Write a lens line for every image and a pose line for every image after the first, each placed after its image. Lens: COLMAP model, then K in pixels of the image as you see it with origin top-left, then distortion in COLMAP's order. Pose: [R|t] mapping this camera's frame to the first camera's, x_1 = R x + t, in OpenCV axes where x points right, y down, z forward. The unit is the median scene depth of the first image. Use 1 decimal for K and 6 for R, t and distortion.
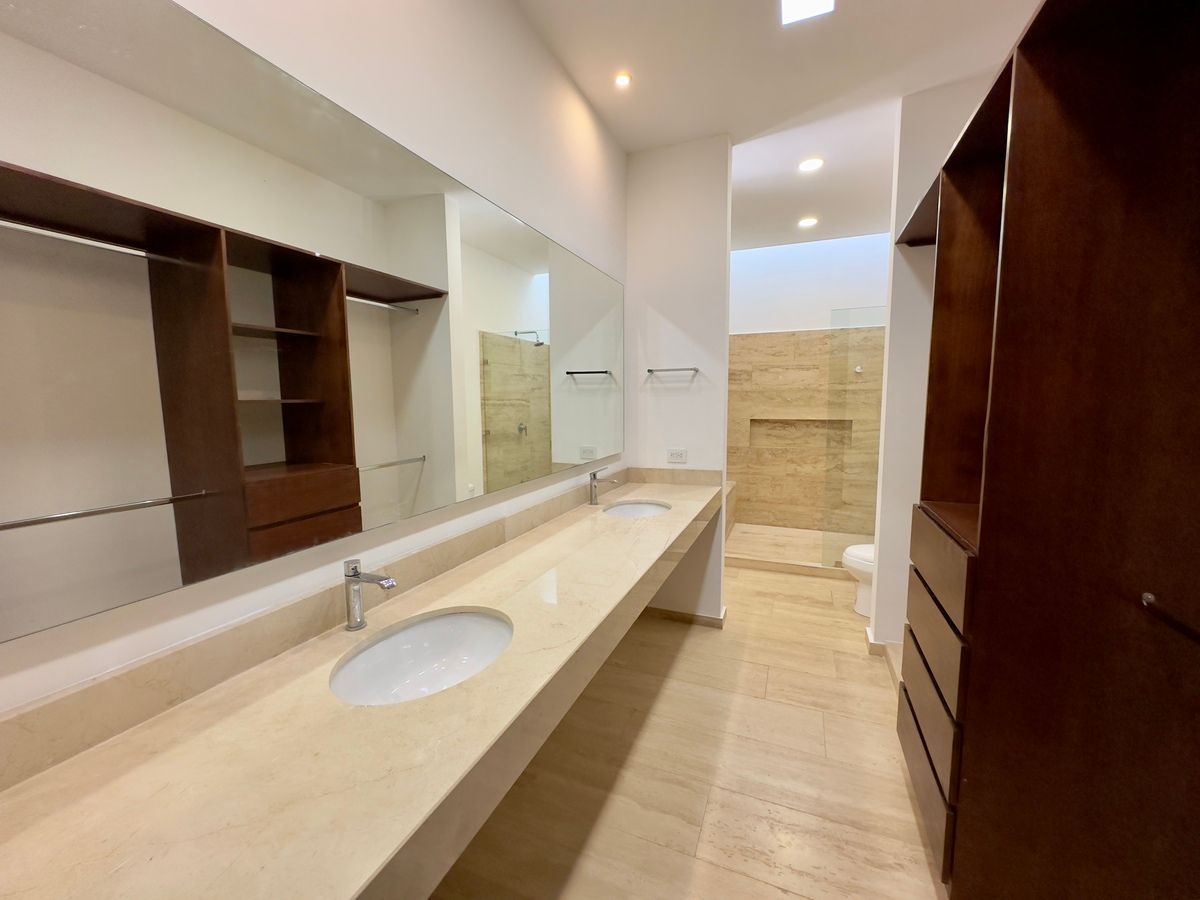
lens RADIAL K [[479.4, 0, 602.6], [0, 479.4, 449.7], [0, 0, 1]] dist [-0.000835, 0.000534]
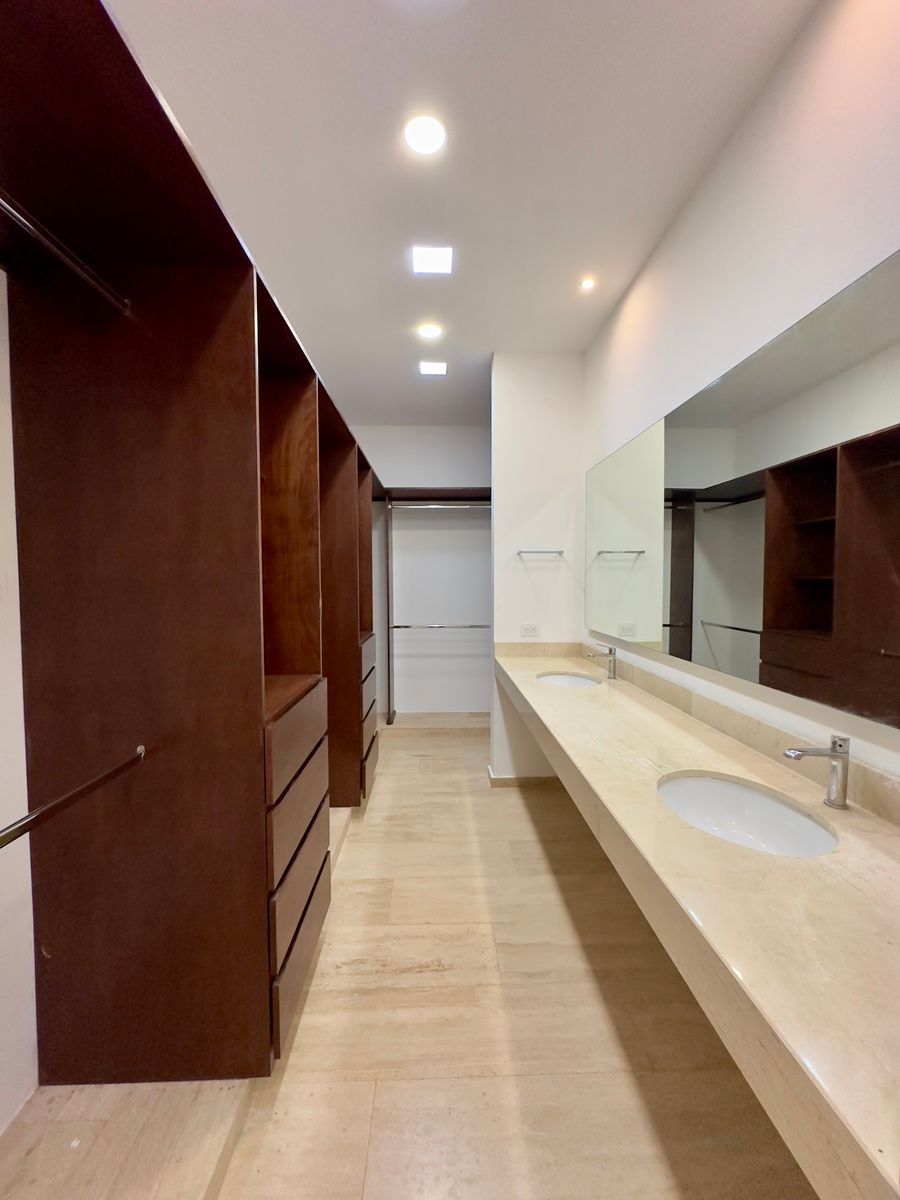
lens RADIAL K [[479.4, 0, 450.3], [0, 479.4, 599.6], [0, 0, 1]] dist [-0.000835, 0.000534]
pose [[-0.911629, 0.026286, -0.410173, 0.733020], [-0.034989, 0.989367, 0.141167, -0.191787], [0.409522, 0.143044, -0.901016, 1.815276]]
